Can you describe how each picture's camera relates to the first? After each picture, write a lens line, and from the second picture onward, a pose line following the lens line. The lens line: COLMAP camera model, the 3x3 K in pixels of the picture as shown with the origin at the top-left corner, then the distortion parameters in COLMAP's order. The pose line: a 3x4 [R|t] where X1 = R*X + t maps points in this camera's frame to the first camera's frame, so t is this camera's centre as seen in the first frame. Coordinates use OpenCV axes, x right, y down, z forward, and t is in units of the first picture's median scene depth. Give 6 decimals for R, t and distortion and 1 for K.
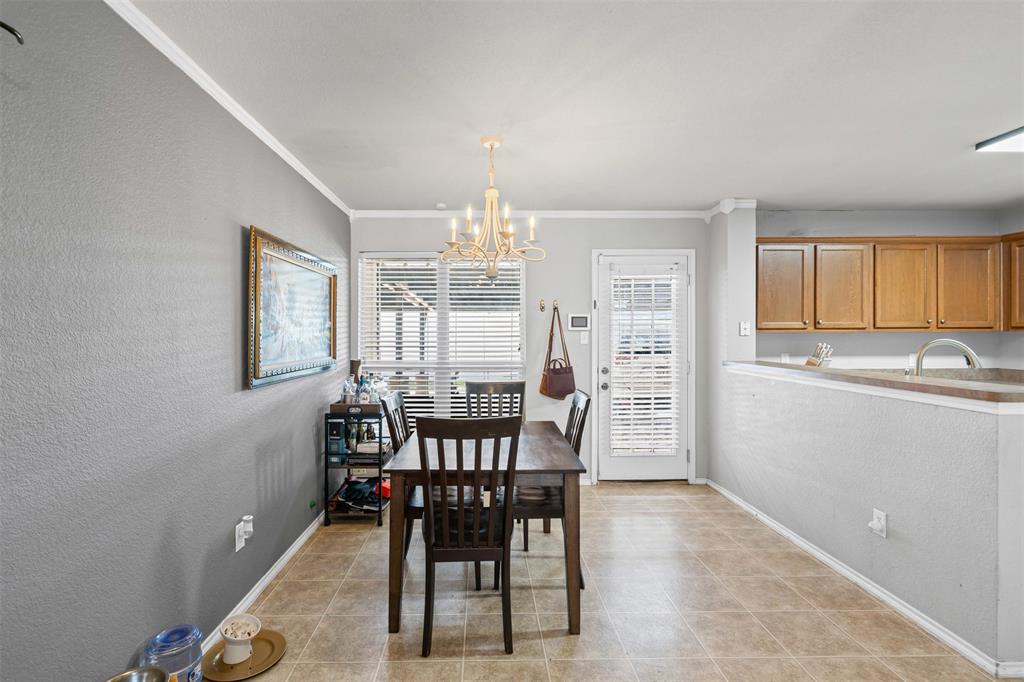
lens RADIAL K [[486.7, 0, 485.9], [0, 486.7, 331.7], [0, 0, 1]] dist [0.002771, 0.000802]
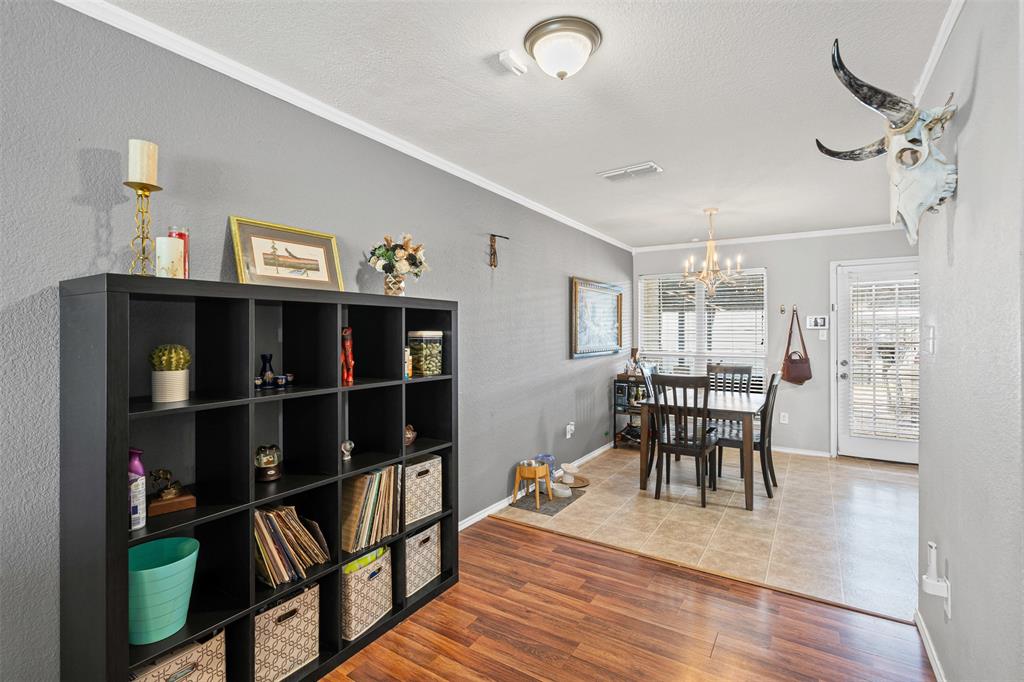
lens RADIAL K [[473.9, 0, 507.1], [0, 473.9, 320.2], [0, 0, 1]] dist [0.002358, 0.000085]
pose [[0.835453, -0.007482, -0.549511, 0.232370], [-0.001533, 0.999872, -0.015945, -0.005337], [0.549560, 0.014163, 0.835334, -0.500484]]
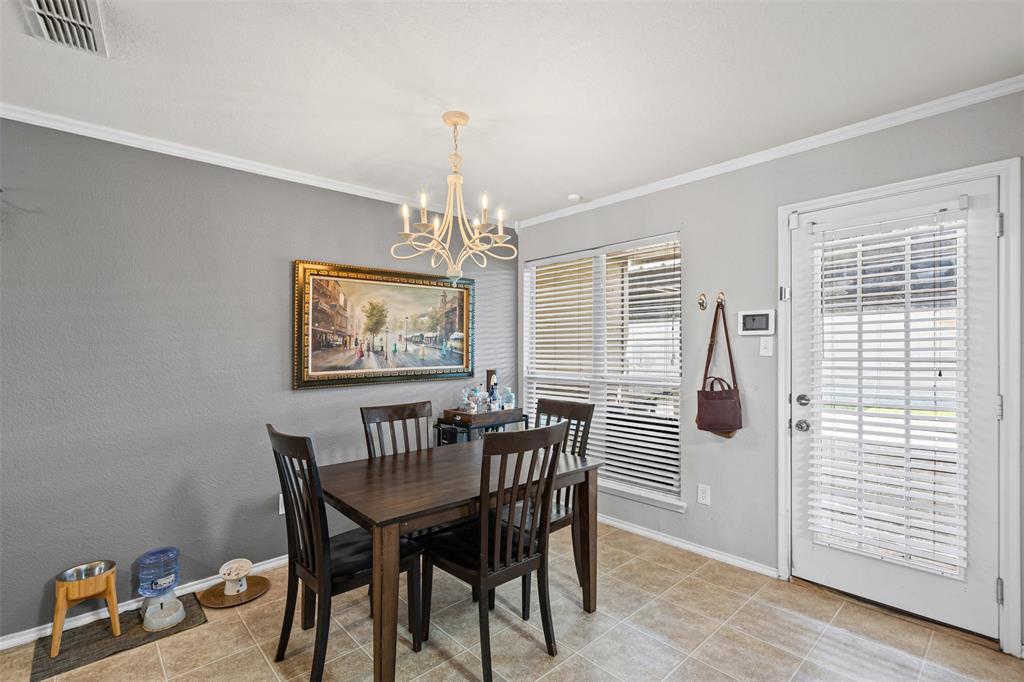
lens RADIAL K [[471.9, 0, 516.4], [0, 471.9, 342.7], [0, 0, 1]] dist [0.004454, 0.000680]
pose [[0.669038, -0.011250, -0.743143, 0.532859], [0.013423, 0.999905, -0.003053, 0.006006], [0.743107, -0.007933, 0.669125, 0.400026]]
